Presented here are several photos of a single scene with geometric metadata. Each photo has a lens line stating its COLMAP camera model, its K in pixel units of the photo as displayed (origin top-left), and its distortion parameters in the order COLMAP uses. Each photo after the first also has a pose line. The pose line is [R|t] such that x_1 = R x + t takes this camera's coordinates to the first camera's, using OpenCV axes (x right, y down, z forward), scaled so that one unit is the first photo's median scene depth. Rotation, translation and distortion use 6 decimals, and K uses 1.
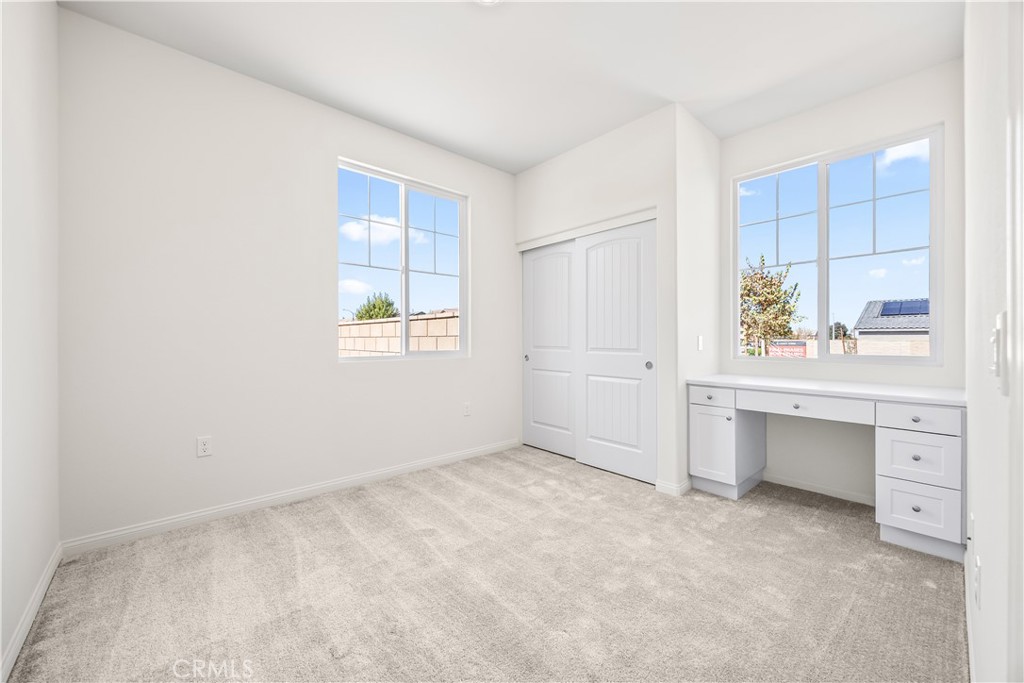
lens RADIAL K [[398.4, 0, 509.5], [0, 398.4, 341.8], [0, 0, 1]] dist [-0.002983, -0.000720]
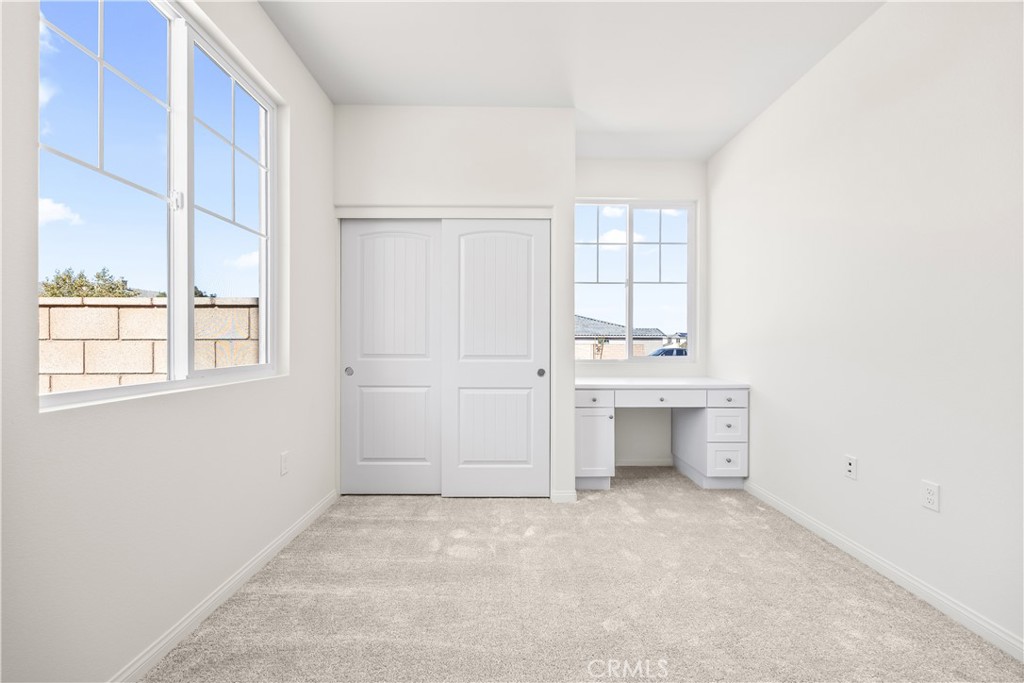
lens RADIAL K [[398.4, 0, 462.0], [0, 398.4, 346.9], [0, 0, 1]] dist [-0.002983, -0.000720]
pose [[0.652144, -0.004886, 0.758079, -0.474162], [0.005339, 0.999984, 0.001852, -0.004483], [-0.758076, 0.002839, 0.652160, 0.511017]]
